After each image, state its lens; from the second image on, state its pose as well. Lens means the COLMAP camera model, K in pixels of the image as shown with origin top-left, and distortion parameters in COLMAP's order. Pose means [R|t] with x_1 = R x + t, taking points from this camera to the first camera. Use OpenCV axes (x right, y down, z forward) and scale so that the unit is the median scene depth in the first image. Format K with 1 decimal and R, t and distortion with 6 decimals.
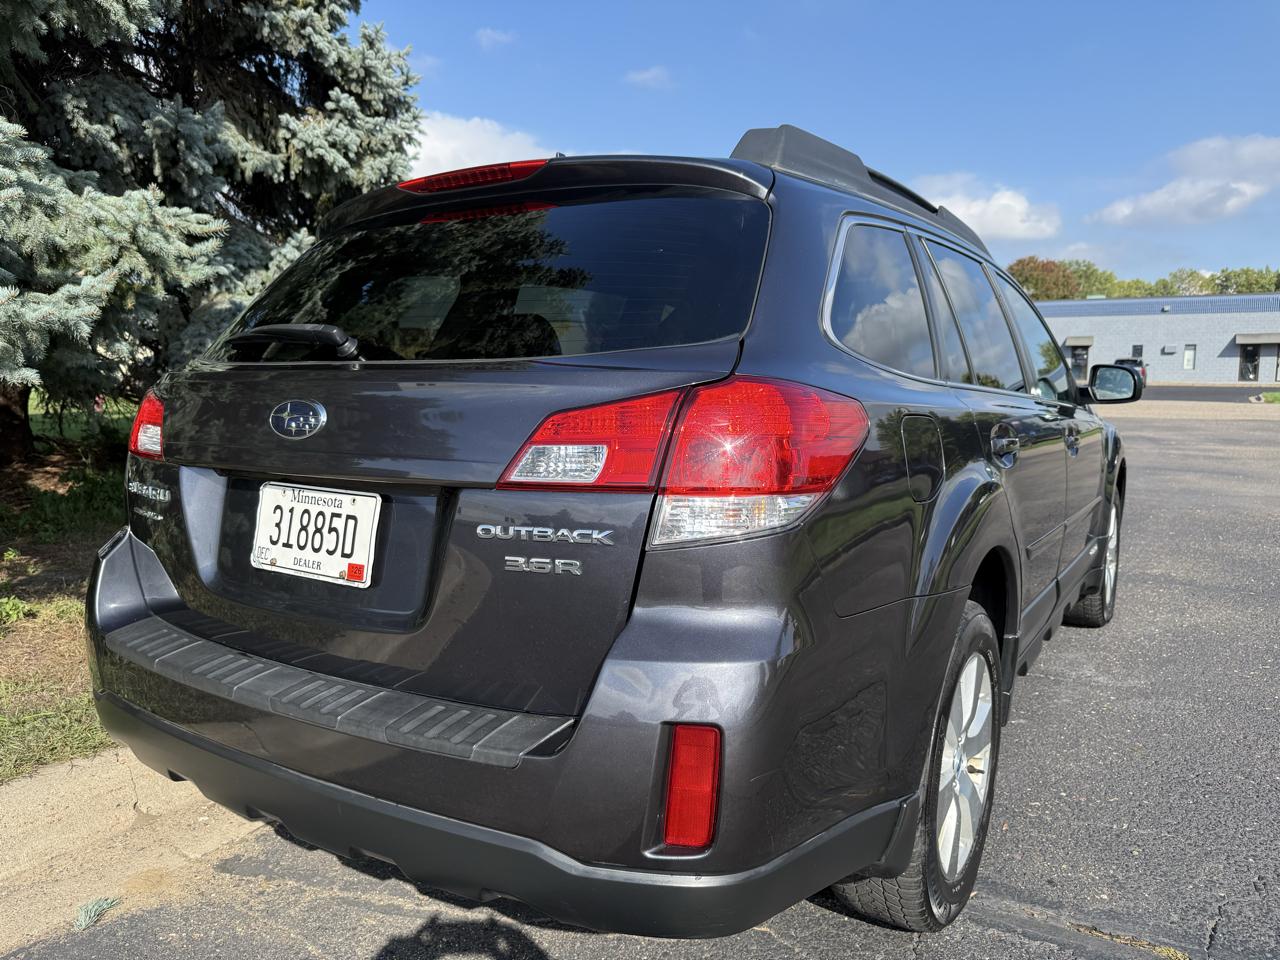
lens RADIAL K [[875.6, 0, 644.2], [0, 875.6, 504.1], [0, 0, 1]] dist [0.002597, -0.007824]
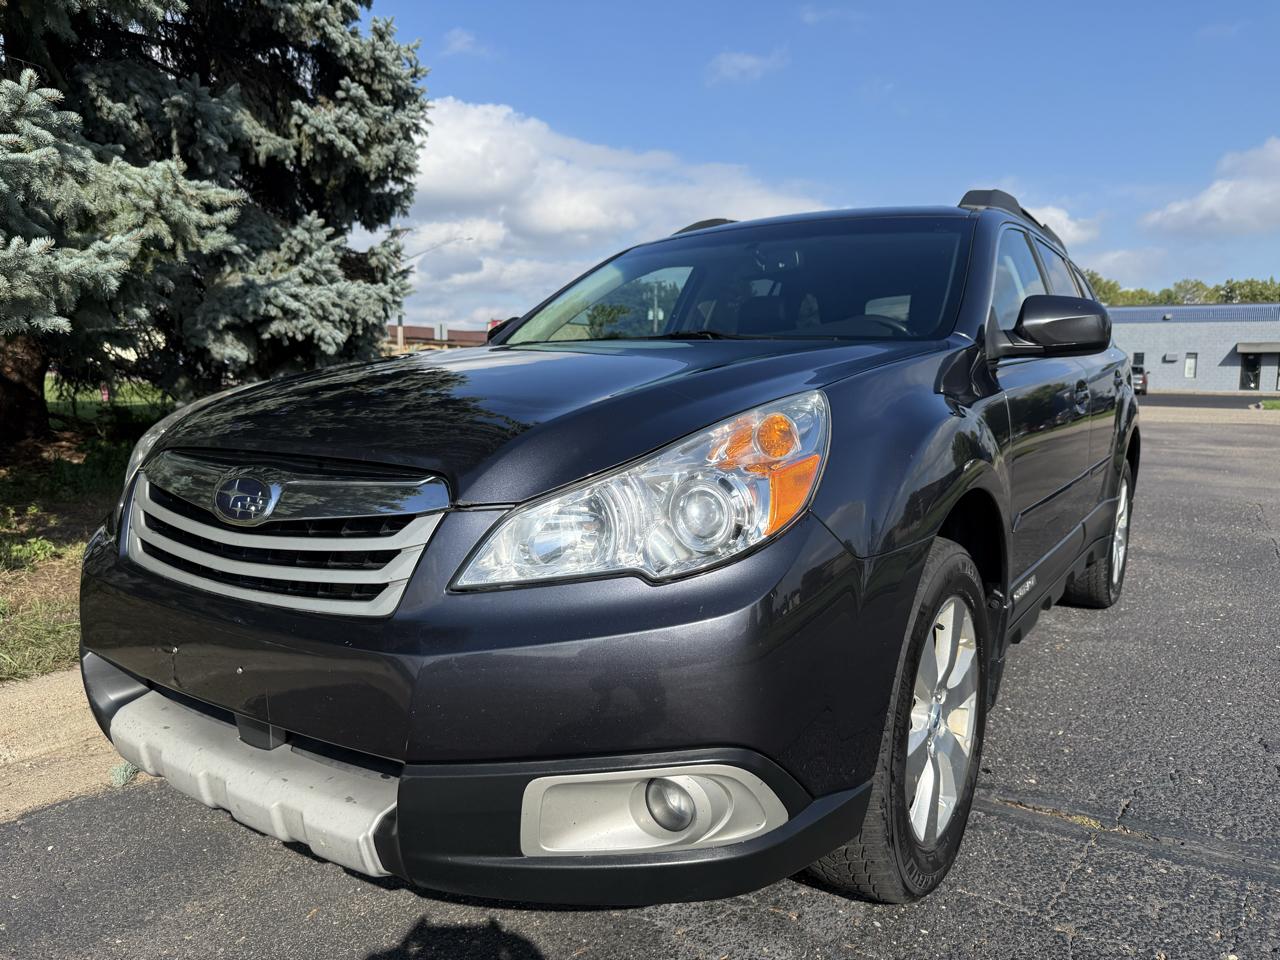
lens RADIAL K [[877.4, 0, 637.0], [0, 877.4, 503.4], [0, 0, 1]] dist [-0.006931, -0.002771]
pose [[0.999860, 0.014137, -0.008999, 0.008643], [-0.014185, 0.999885, -0.005303, 0.031596], [0.008923, 0.005430, 0.999945, -0.033115]]
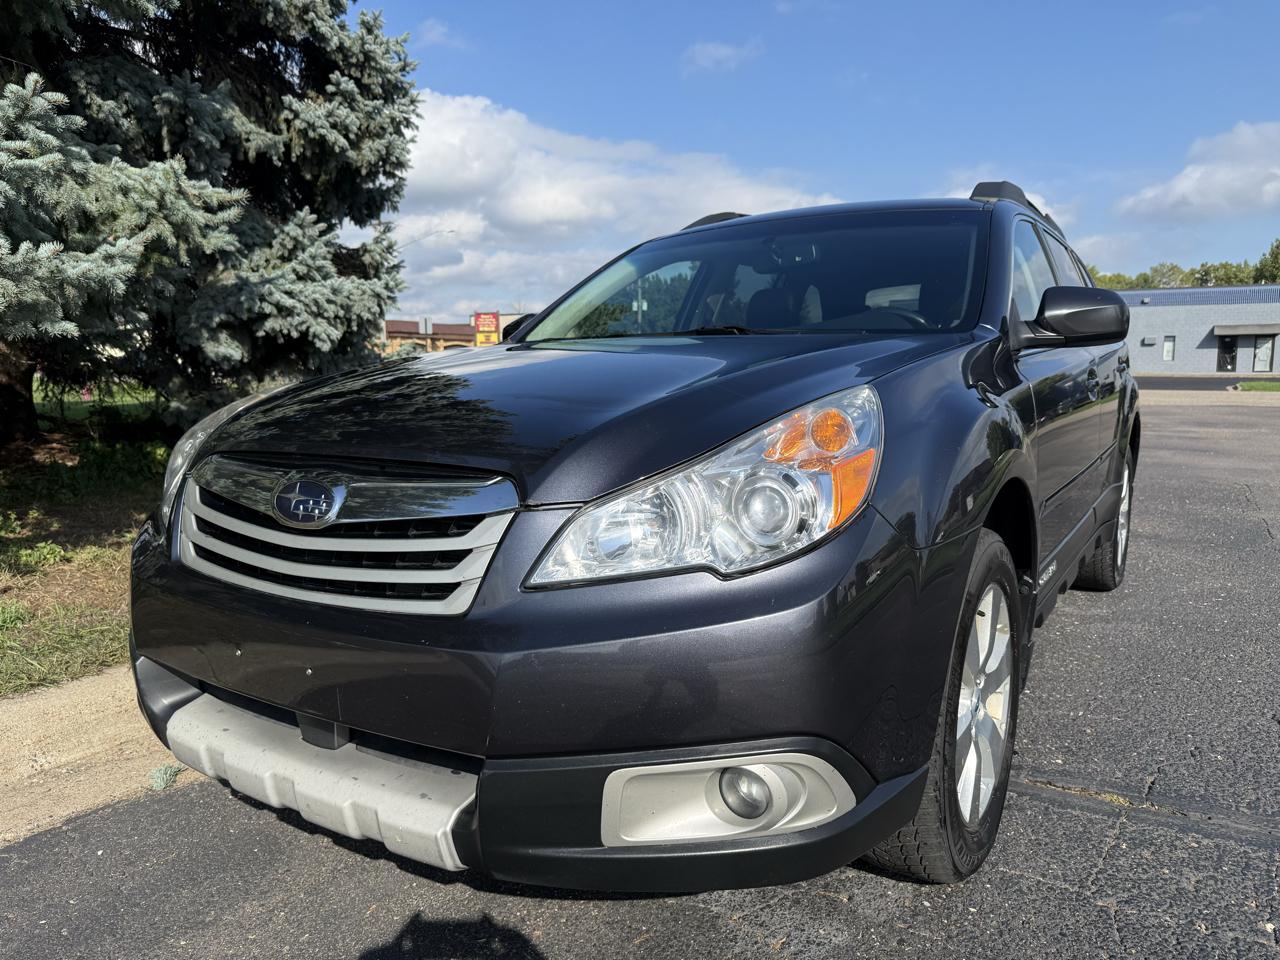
lens RADIAL K [[876.9, 0, 641.9], [0, 876.9, 501.2], [0, 0, 1]] dist [-0.006160, -0.004415]
pose [[0.999909, -0.004209, 0.012843, -0.008325], [0.004177, 0.999988, 0.002528, 0.030387], [-0.012854, -0.002474, 0.999914, -0.036887]]
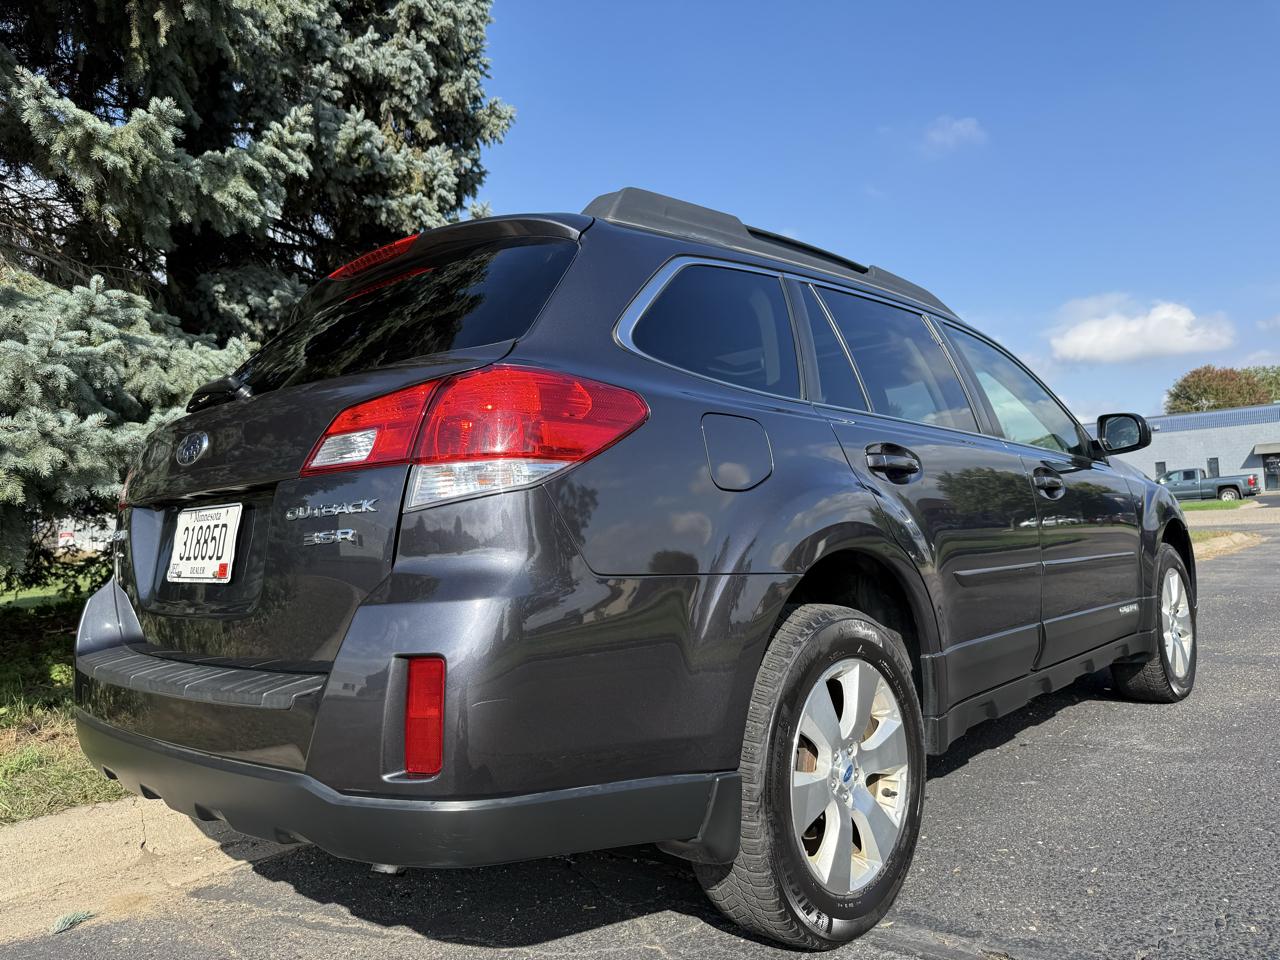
lens RADIAL K [[872.2, 0, 656.0], [0, 872.2, 518.9], [0, 0, 1]] dist [0.031758, -0.036373]
pose [[0.984097, -0.059456, -0.167385, 0.090829], [0.033779, 0.987763, -0.152263, 0.042938], [0.174390, 0.144187, 0.974063, -0.010407]]
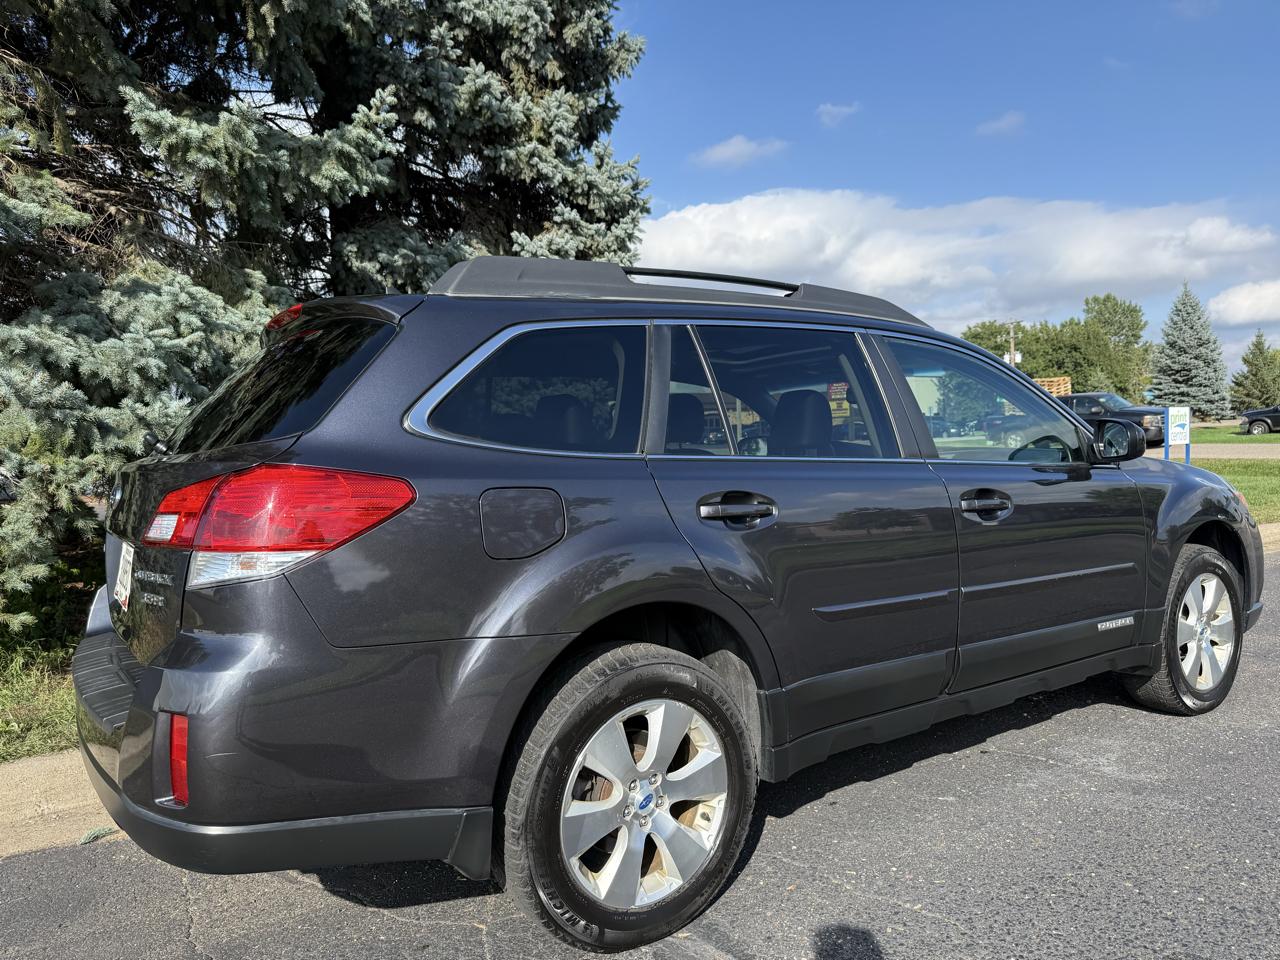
lens RADIAL K [[869.5, 0, 659.6], [0, 869.5, 512.6], [0, 0, 1]] dist [0.041755, -0.054994]
pose [[0.925594, -0.001902, -0.378514, 0.217859], [-0.020509, 0.998266, -0.055169, -0.001404], [0.377962, 0.058827, 0.923950, -0.005909]]
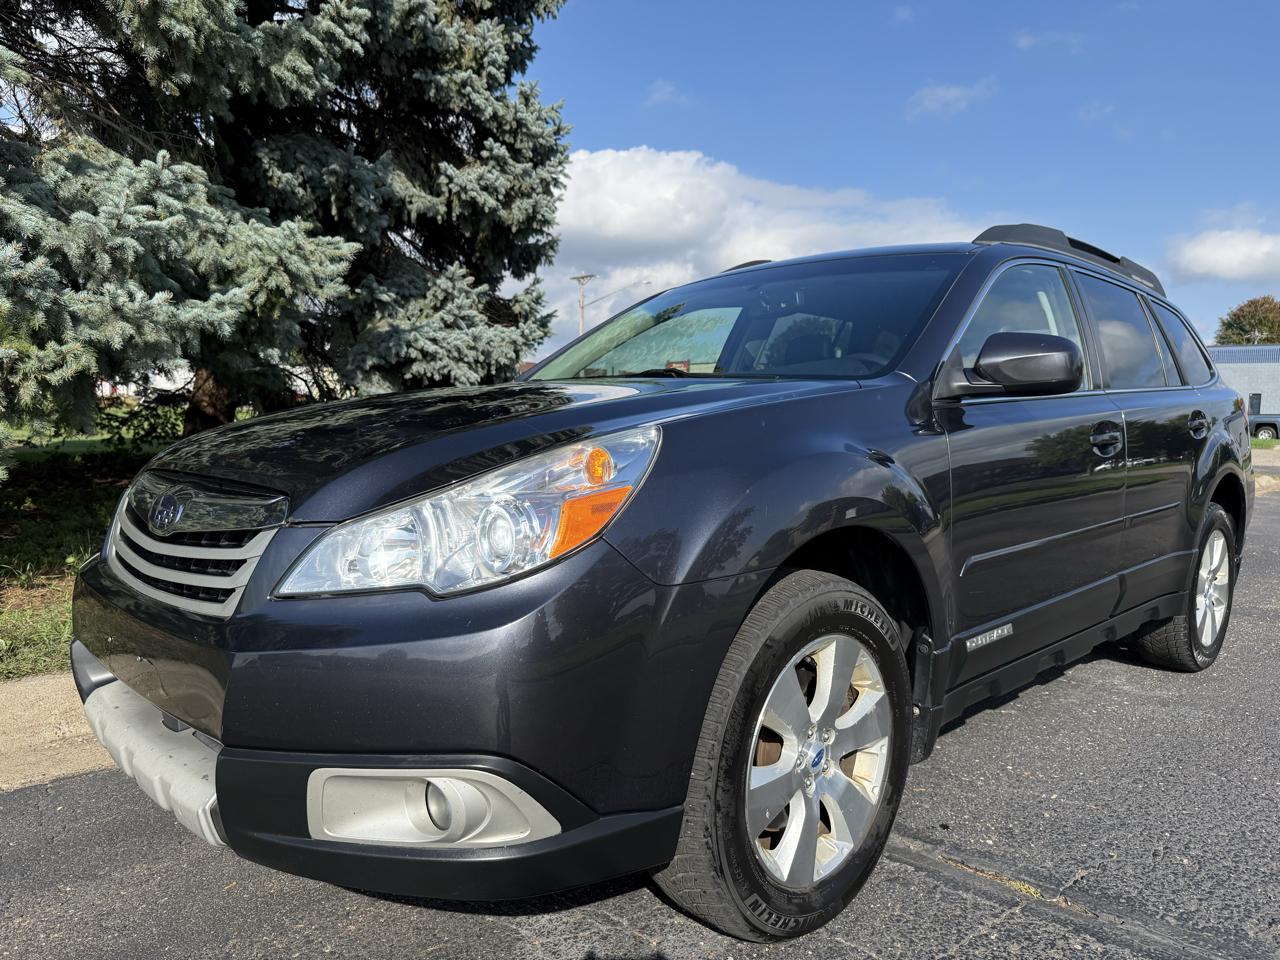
lens RADIAL K [[875.6, 0, 644.2], [0, 875.6, 504.1], [0, 0, 1]] dist [0.002597, -0.007824]
pose [[0.978370, 0.041142, -0.202729, 0.091531], [-0.050884, 0.997775, -0.043077, 0.032107], [0.200506, 0.052461, 0.978287, -0.037020]]
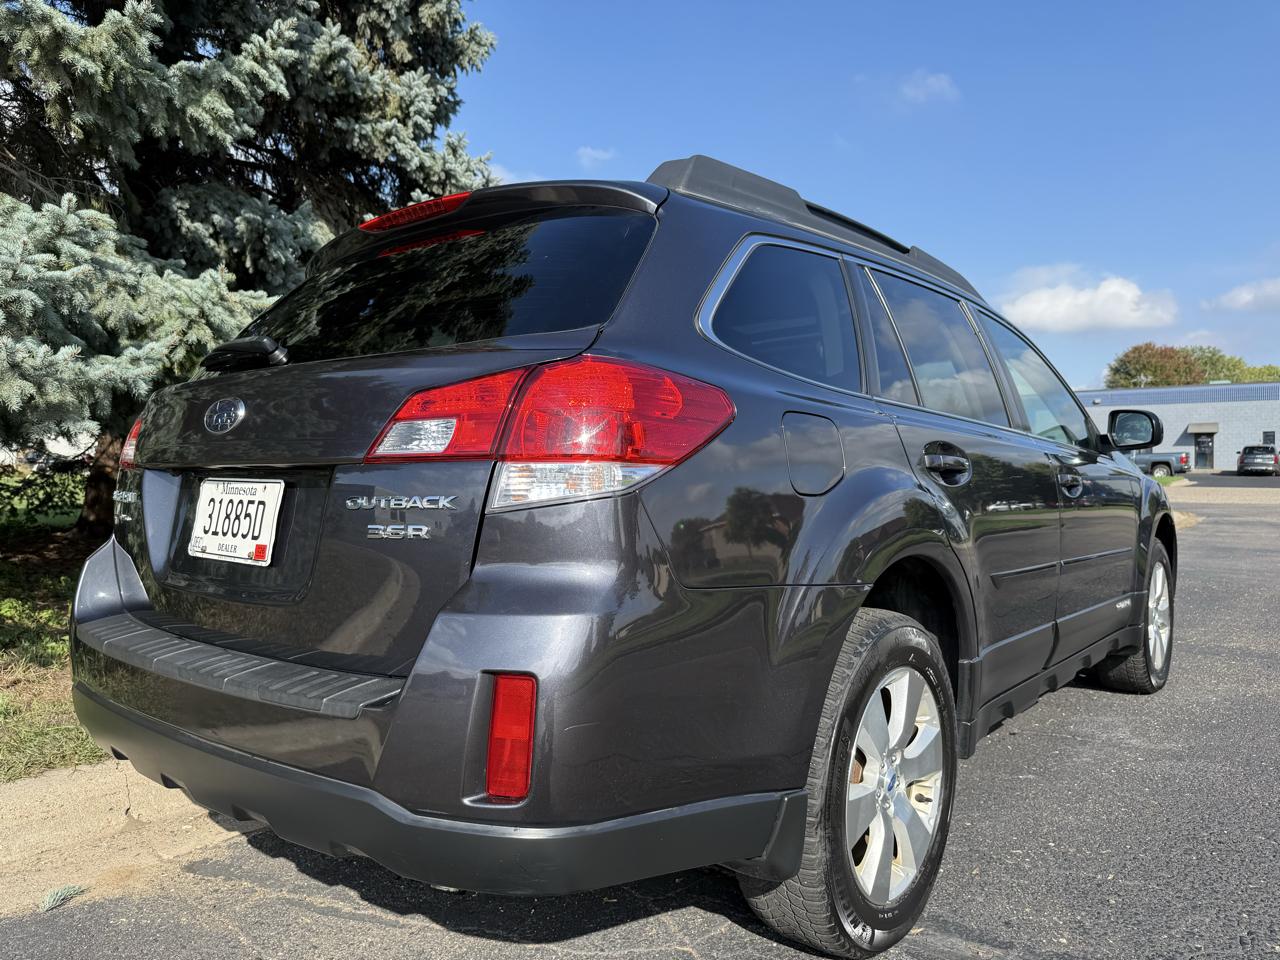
lens RADIAL K [[871.2, 0, 642.1], [0, 871.2, 513.8], [0, 0, 1]] dist [0.028861, -0.033782]
pose [[0.992939, 0.000867, -0.118622, 0.055404], [-0.012169, 0.995442, -0.094590, 0.026318], [0.117999, 0.095366, 0.988424, -0.004157]]
